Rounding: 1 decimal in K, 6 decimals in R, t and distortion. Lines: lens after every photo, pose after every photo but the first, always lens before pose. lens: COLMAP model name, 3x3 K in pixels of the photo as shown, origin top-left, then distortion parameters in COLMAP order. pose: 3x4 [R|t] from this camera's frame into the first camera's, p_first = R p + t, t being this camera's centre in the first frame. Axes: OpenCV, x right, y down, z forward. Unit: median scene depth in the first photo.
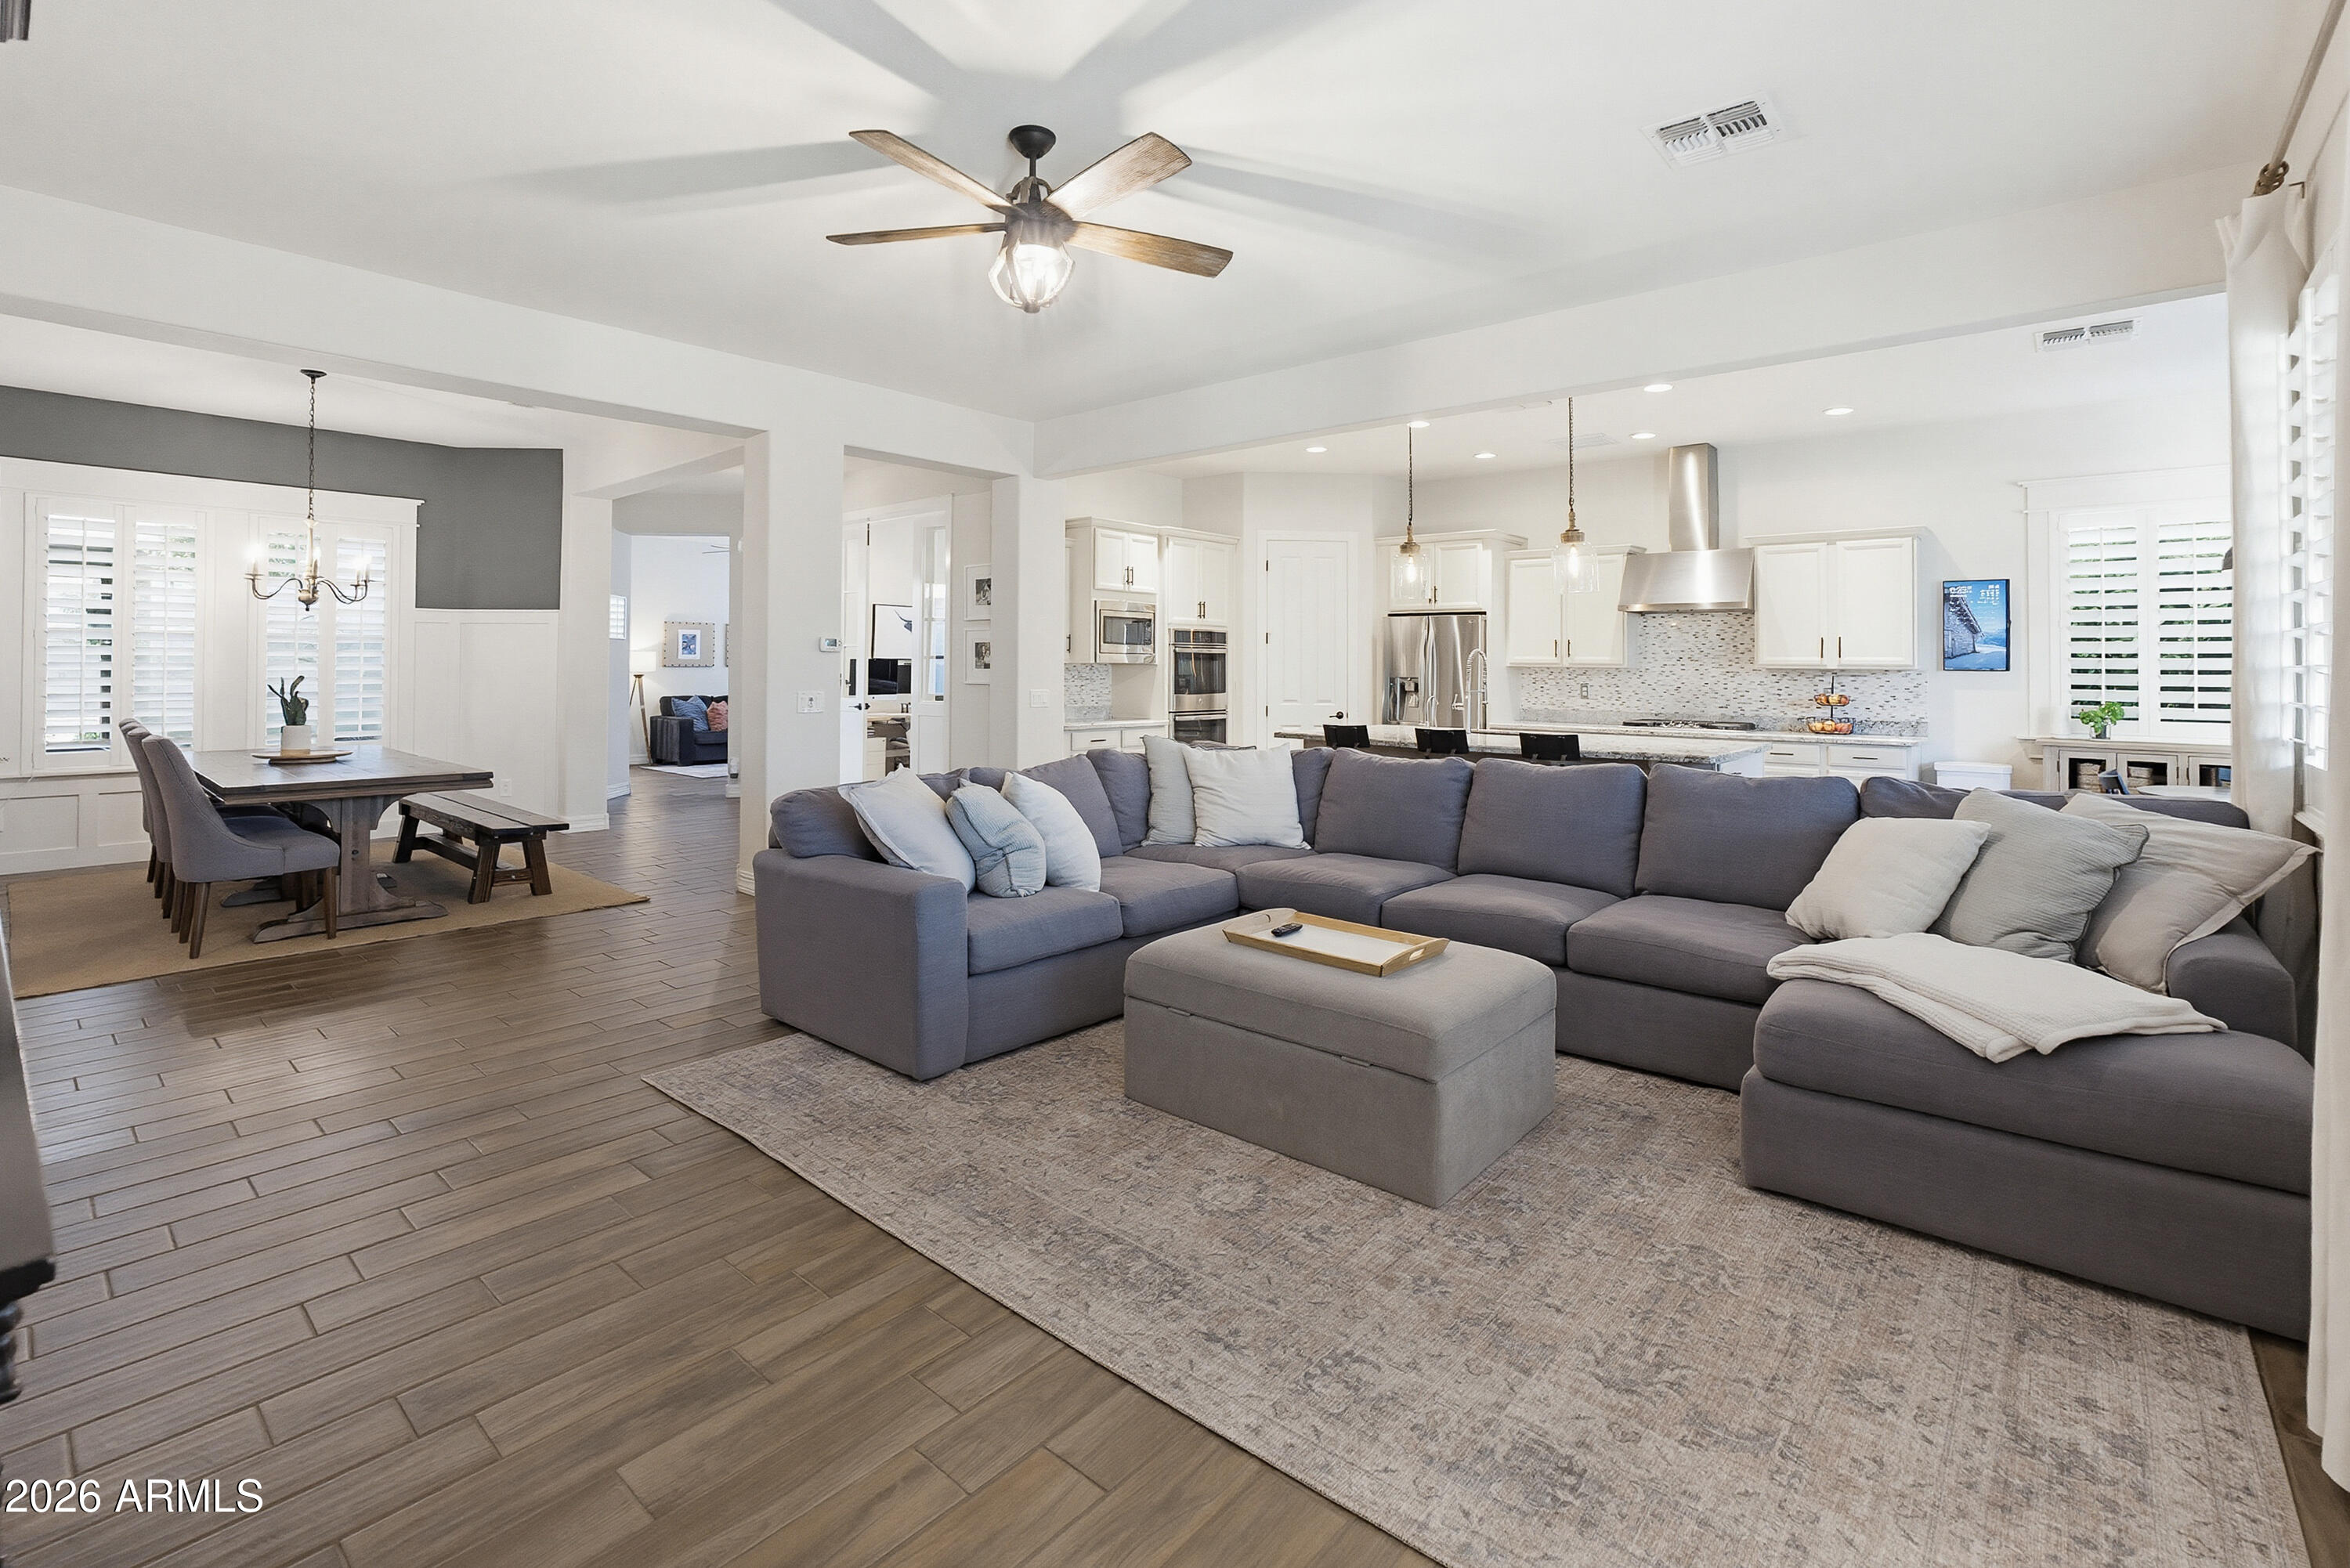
lens RADIAL K [[1049.8, 0, 1169.4], [0, 1049.8, 658.7], [0, 0, 1]] dist [-0.018548, 0.005297]
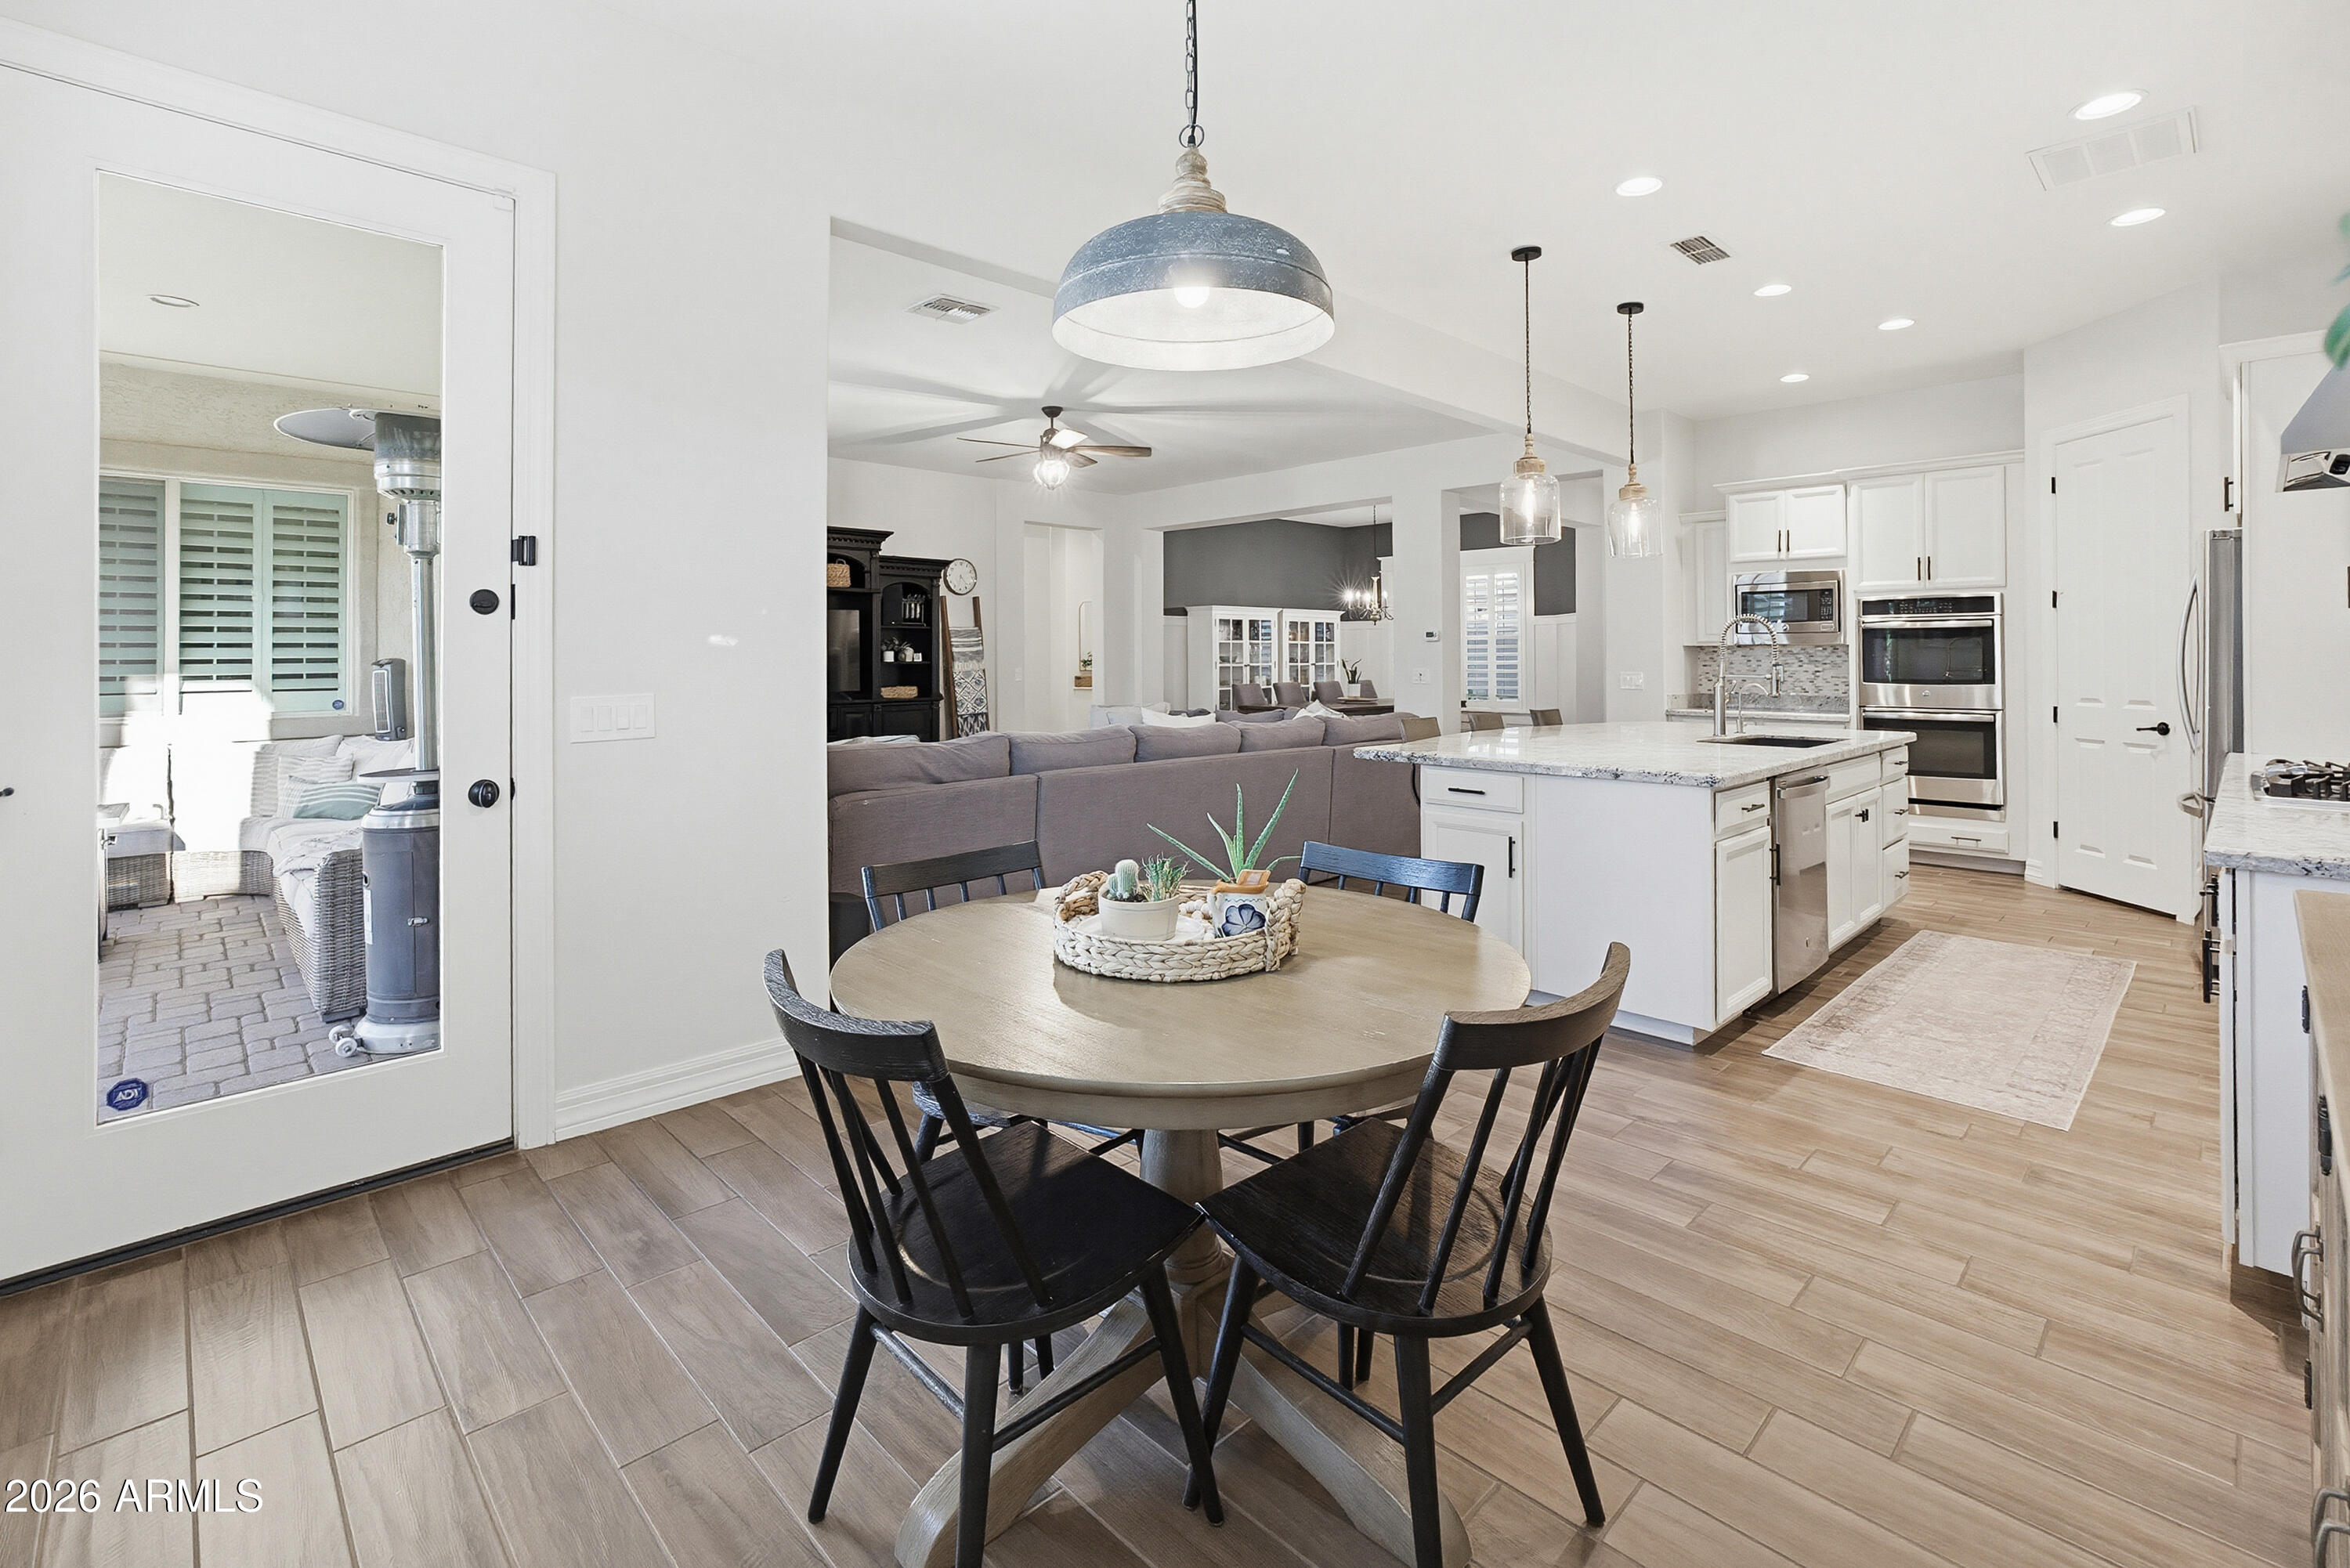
lens RADIAL K [[1049.8, 0, 1177.5], [0, 1049.8, 630.3], [0, 0, 1]] dist [-0.018548, 0.005297]
pose [[-0.073046, -0.032327, -0.996805, 0.831833], [0.007652, 0.999427, -0.032973, 0.017339], [0.997299, -0.010036, -0.072757, 0.574352]]
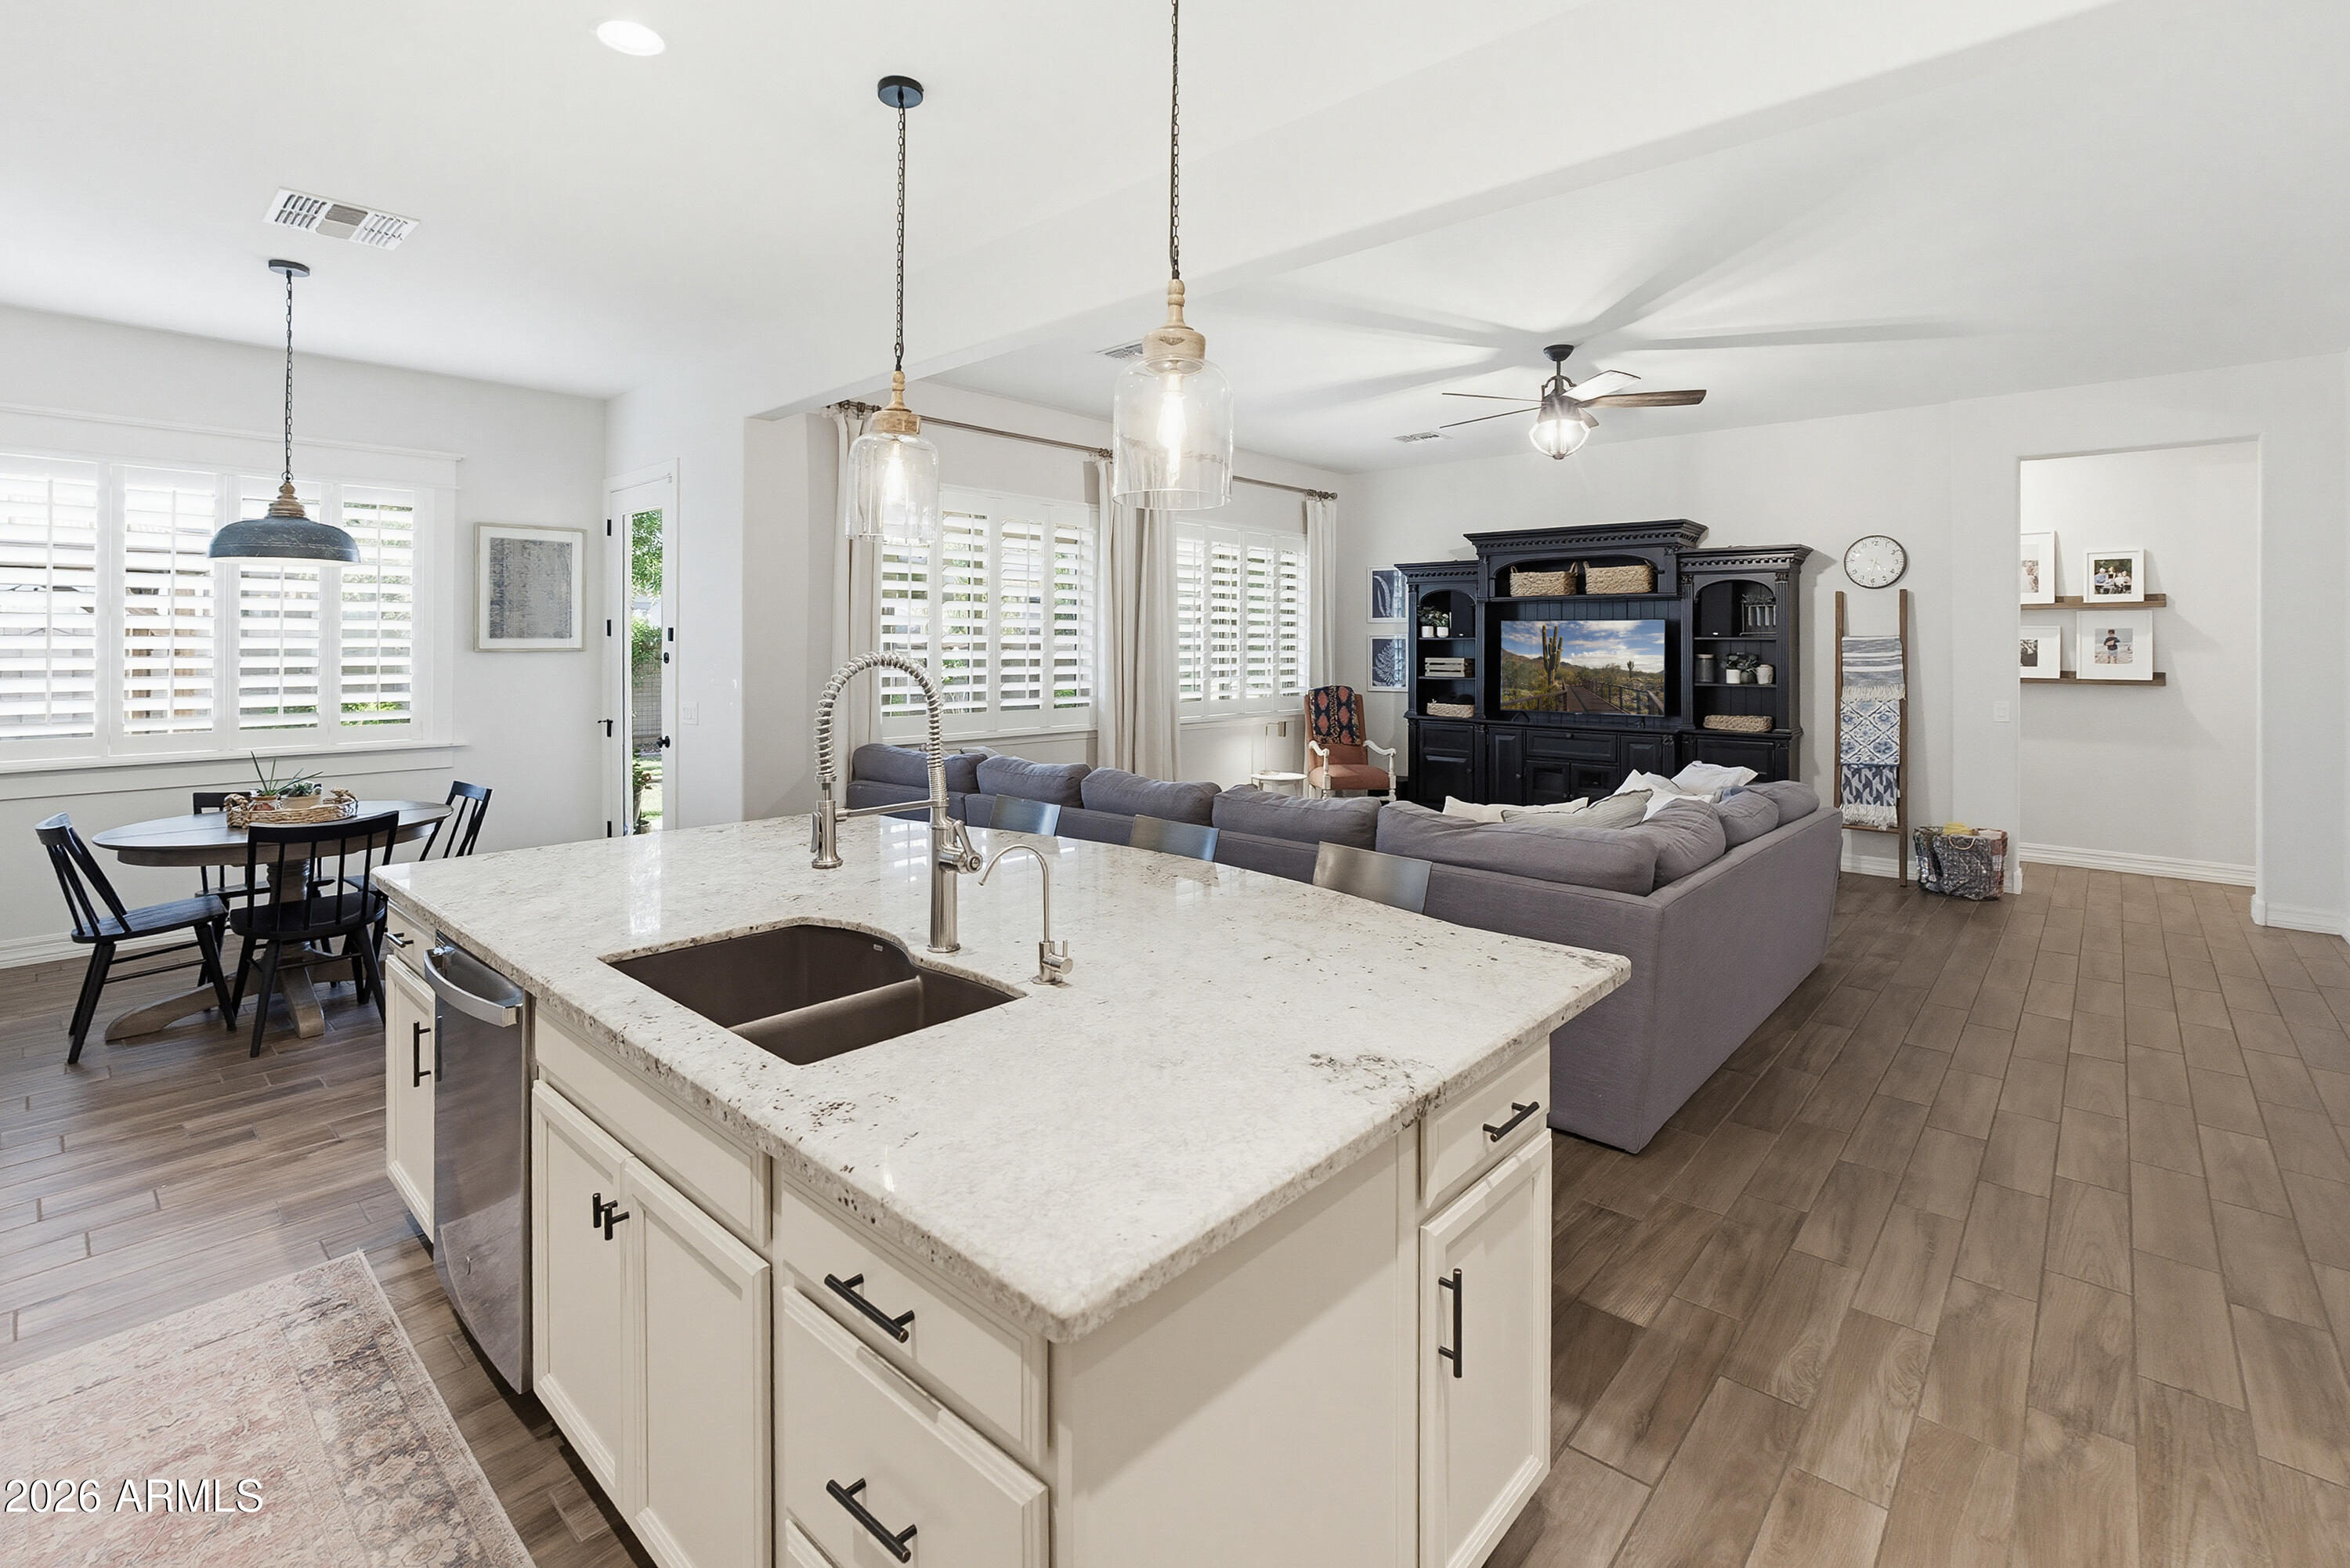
lens RADIAL K [[1049.8, 0, 1160.3], [0, 1049.8, 649.3], [0, 0, 1]] dist [-0.018548, 0.005297]
pose [[-0.999908, -0.012507, 0.005207, 0.187472], [-0.012528, 0.999914, -0.003924, -0.007756], [-0.005158, -0.003988, -0.999979, 1.063159]]
